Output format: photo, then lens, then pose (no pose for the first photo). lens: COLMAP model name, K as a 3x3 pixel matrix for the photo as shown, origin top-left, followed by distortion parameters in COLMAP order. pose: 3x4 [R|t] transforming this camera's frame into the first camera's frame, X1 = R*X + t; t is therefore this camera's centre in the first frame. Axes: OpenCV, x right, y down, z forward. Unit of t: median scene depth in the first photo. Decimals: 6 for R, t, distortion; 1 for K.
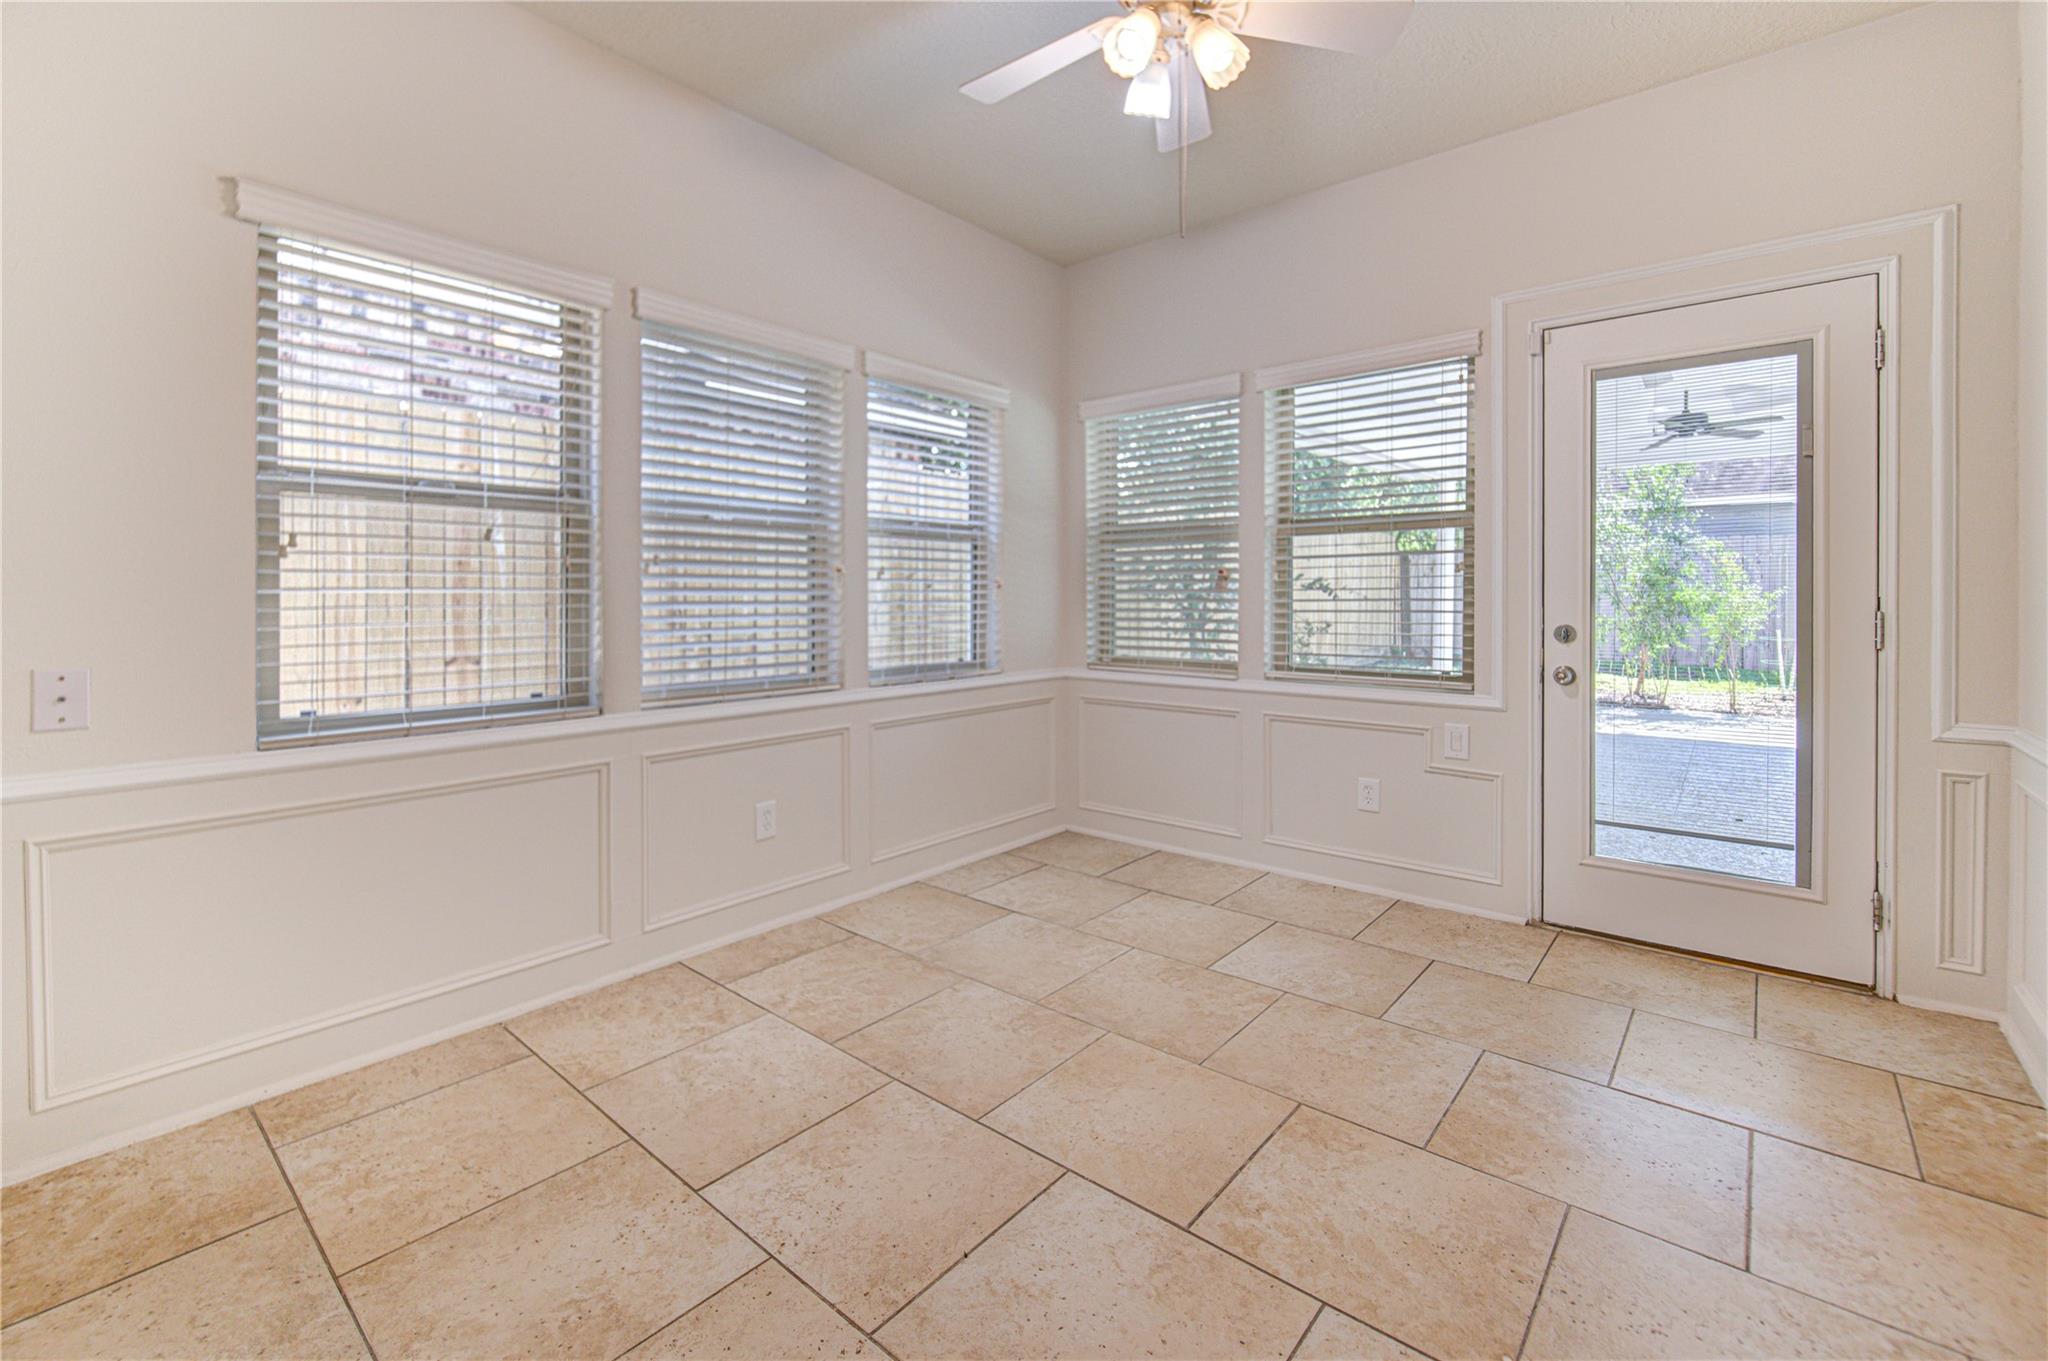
lens RADIAL K [[786.2, 0, 1078.9], [0, 786.2, 604.2], [0, 0, 1]] dist [-0.002116, -0.000174]
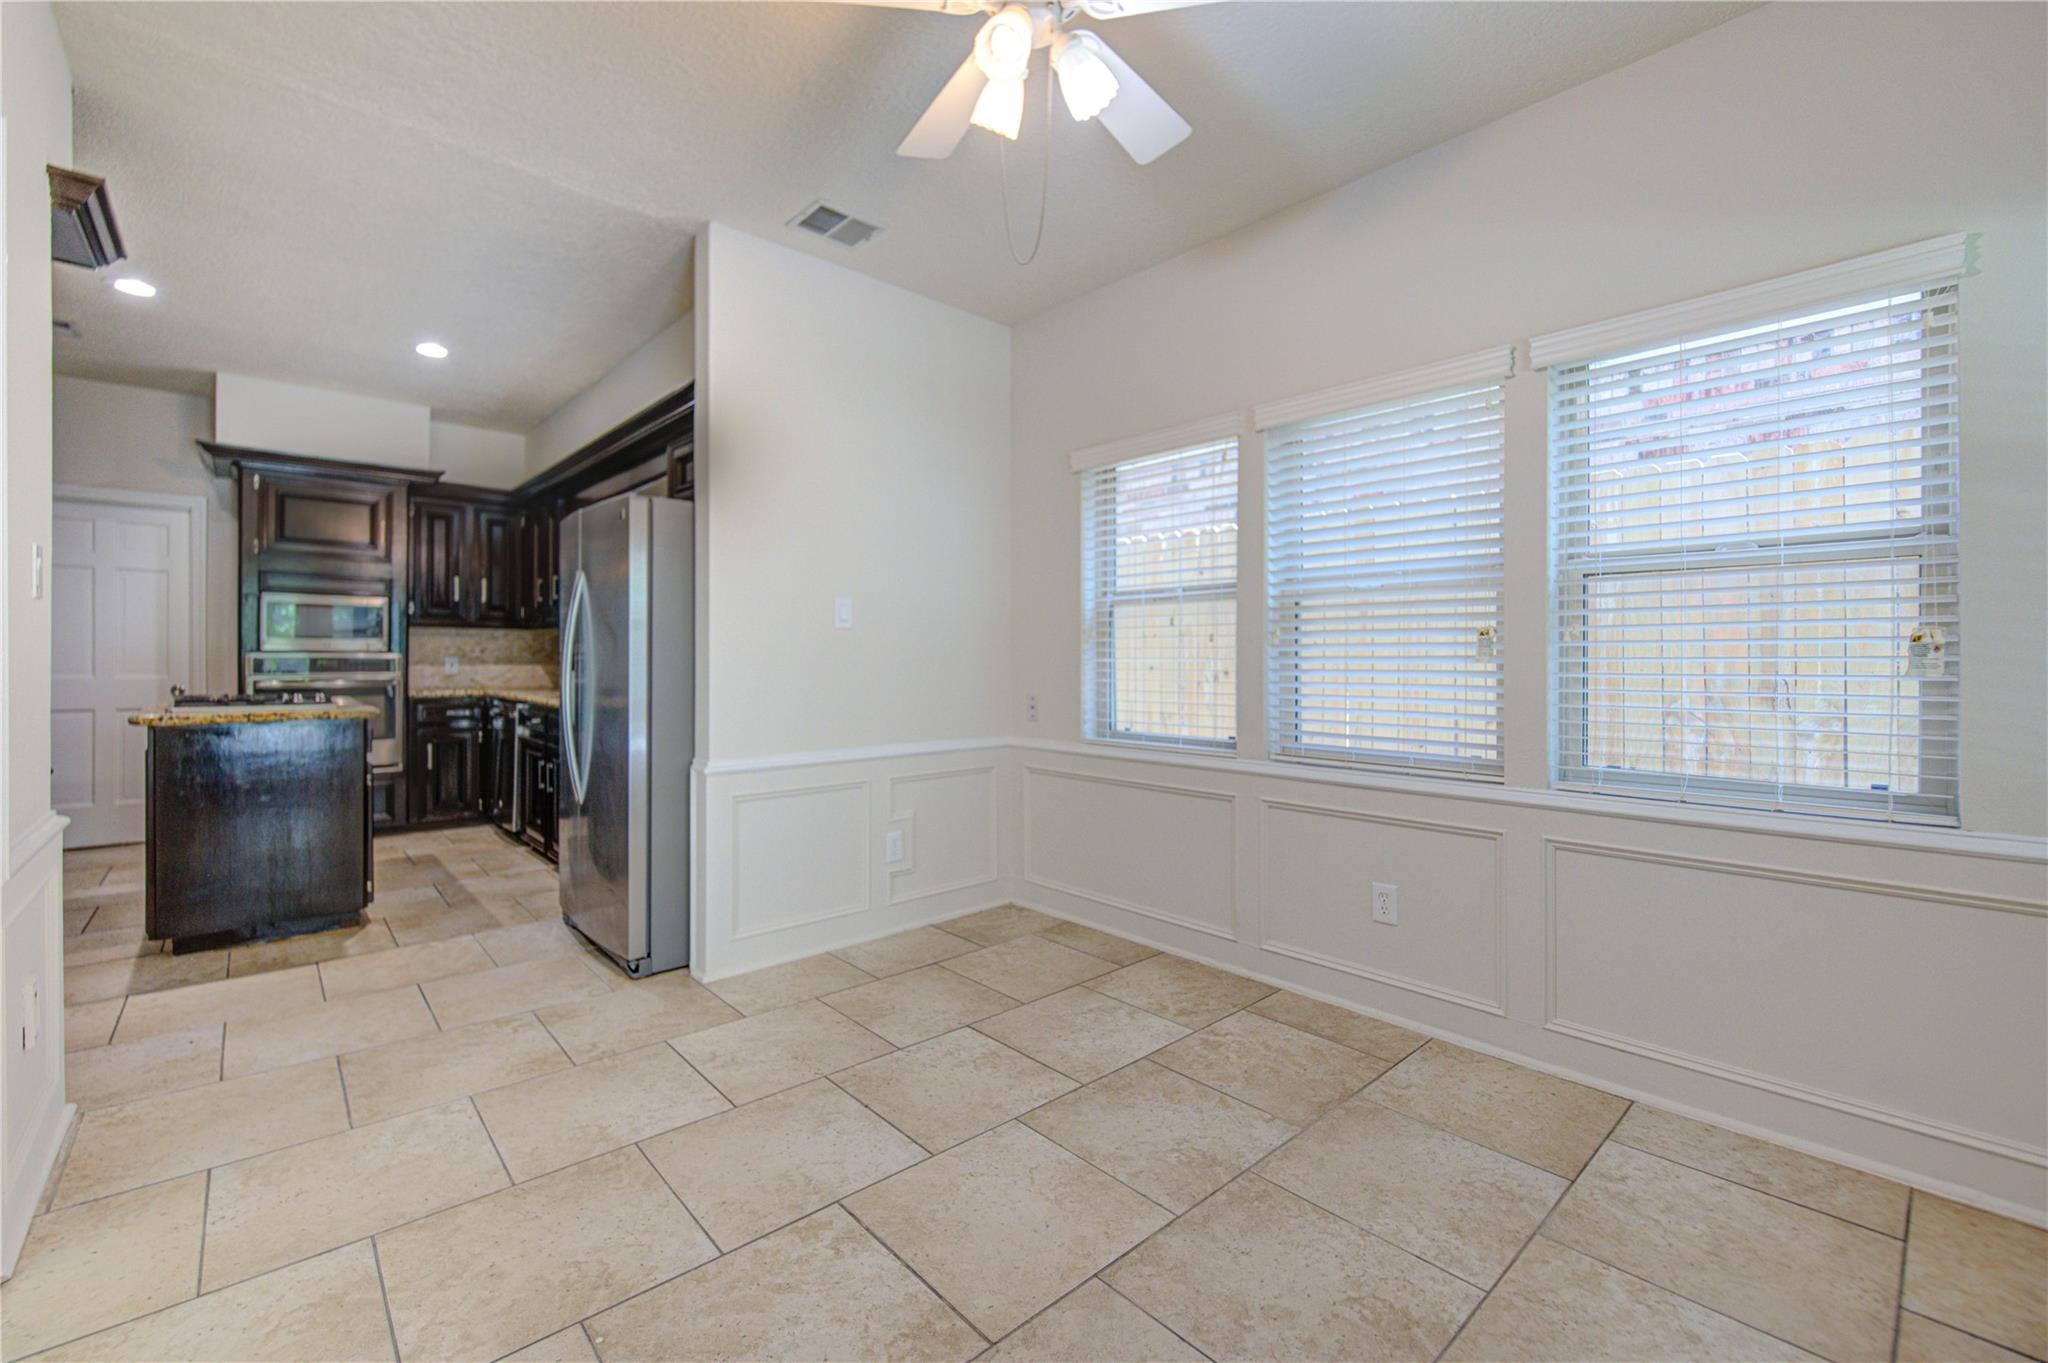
lens RADIAL K [[847.4, 0, 1009.3], [0, 847.4, 662.6], [0, 0, 1]] dist [0.001610, -0.004480]
pose [[-0.120037, 0.005754, -0.992753, 0.779918], [-0.008986, 0.999936, 0.006882, -0.018096], [0.992729, 0.009747, -0.119978, 0.796469]]
